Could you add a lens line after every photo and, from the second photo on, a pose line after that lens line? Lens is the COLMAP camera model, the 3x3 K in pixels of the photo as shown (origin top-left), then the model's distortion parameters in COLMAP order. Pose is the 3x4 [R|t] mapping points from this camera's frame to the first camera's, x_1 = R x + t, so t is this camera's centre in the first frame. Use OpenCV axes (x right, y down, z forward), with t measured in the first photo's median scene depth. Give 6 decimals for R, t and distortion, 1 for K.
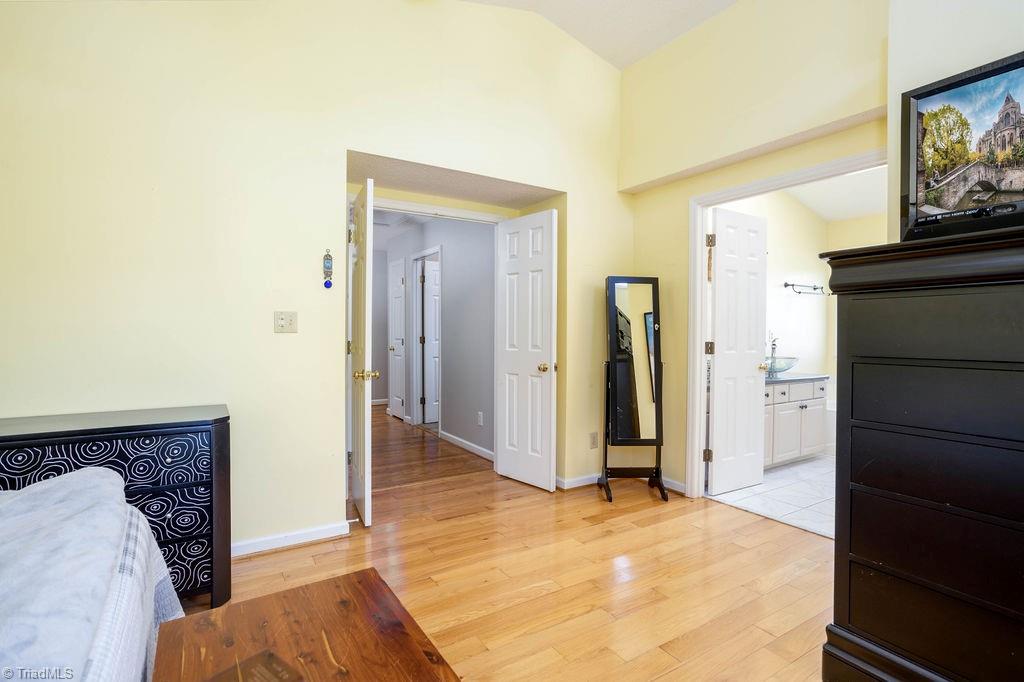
lens RADIAL K [[492.6, 0, 513.5], [0, 492.6, 342.9], [0, 0, 1]] dist [-0.026621, 0.003637]
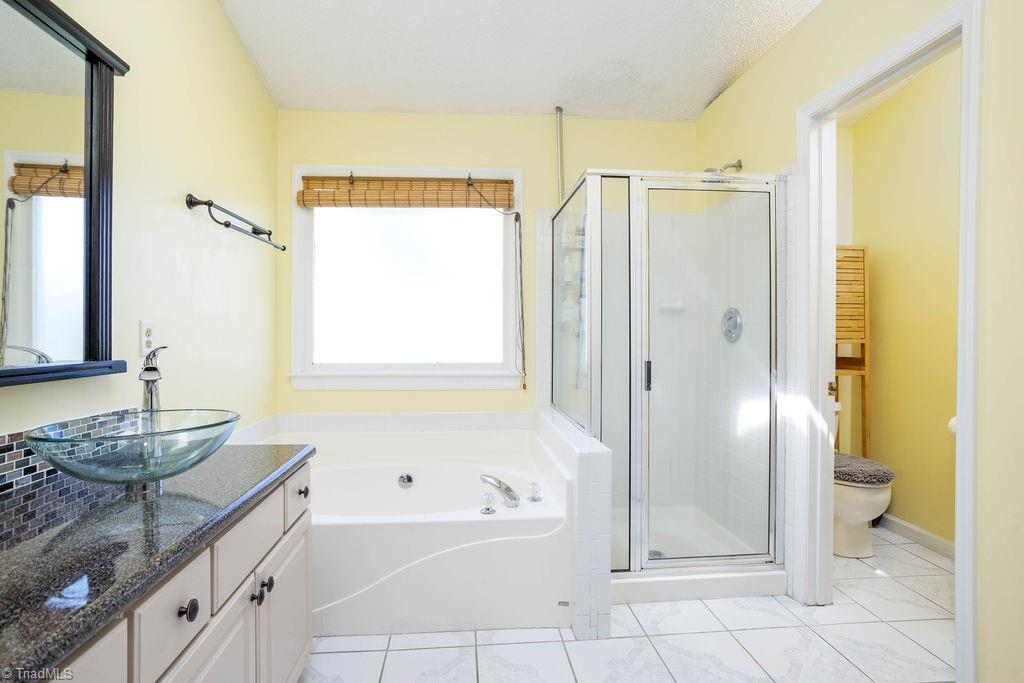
lens RADIAL K [[492.6, 0, 510.5], [0, 492.6, 339.3], [0, 0, 1]] dist [-0.026621, 0.003637]
pose [[0.452068, -0.007607, 0.891951, 0.368634], [0.009231, 0.999950, 0.003850, -0.012322], [-0.891936, 0.006493, 0.452115, 0.674600]]
